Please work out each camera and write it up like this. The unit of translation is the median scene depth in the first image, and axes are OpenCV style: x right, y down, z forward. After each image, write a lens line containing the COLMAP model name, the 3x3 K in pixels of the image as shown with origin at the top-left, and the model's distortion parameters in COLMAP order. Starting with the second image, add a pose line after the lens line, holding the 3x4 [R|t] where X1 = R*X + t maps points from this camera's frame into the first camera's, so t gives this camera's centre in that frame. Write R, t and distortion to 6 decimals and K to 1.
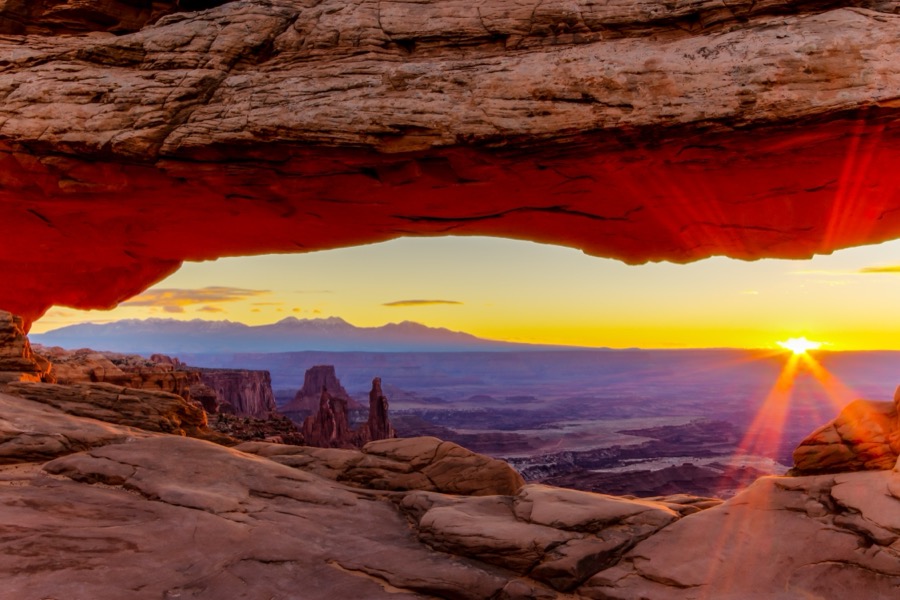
lens RADIAL K [[928.6, 0, 450.0], [0, 928.6, 300.0], [0, 0, 1]] dist [-0.012139, -0.016055]
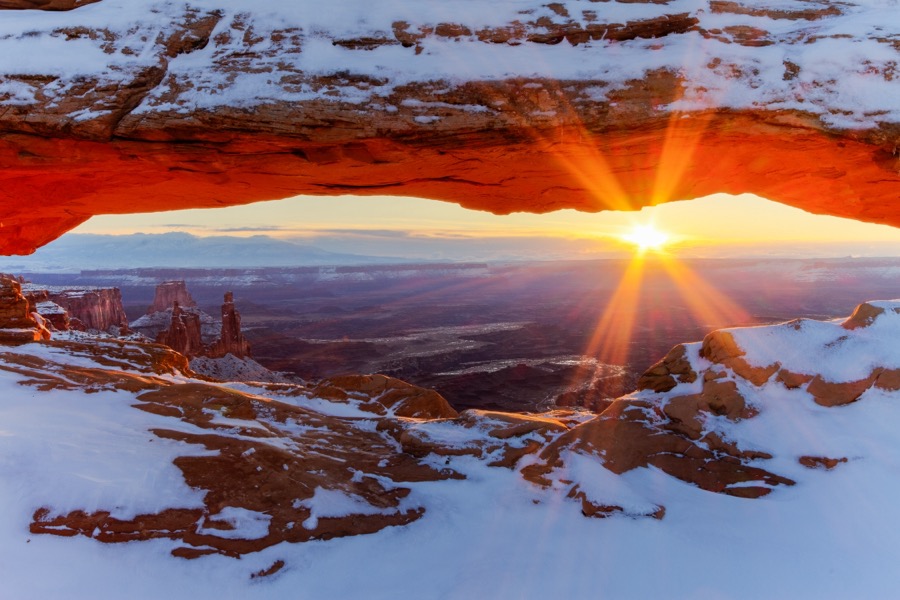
lens RADIAL K [[889.0, 0, 450.0], [0, 889.0, 300.0], [0, 0, 1]] dist [-0.010995, -0.006754]
pose [[0.985130, -0.020889, 0.170535, -0.095814], [0.004116, 0.995166, 0.098125, -0.060667], [-0.171760, -0.095964, 0.980454, -0.192488]]
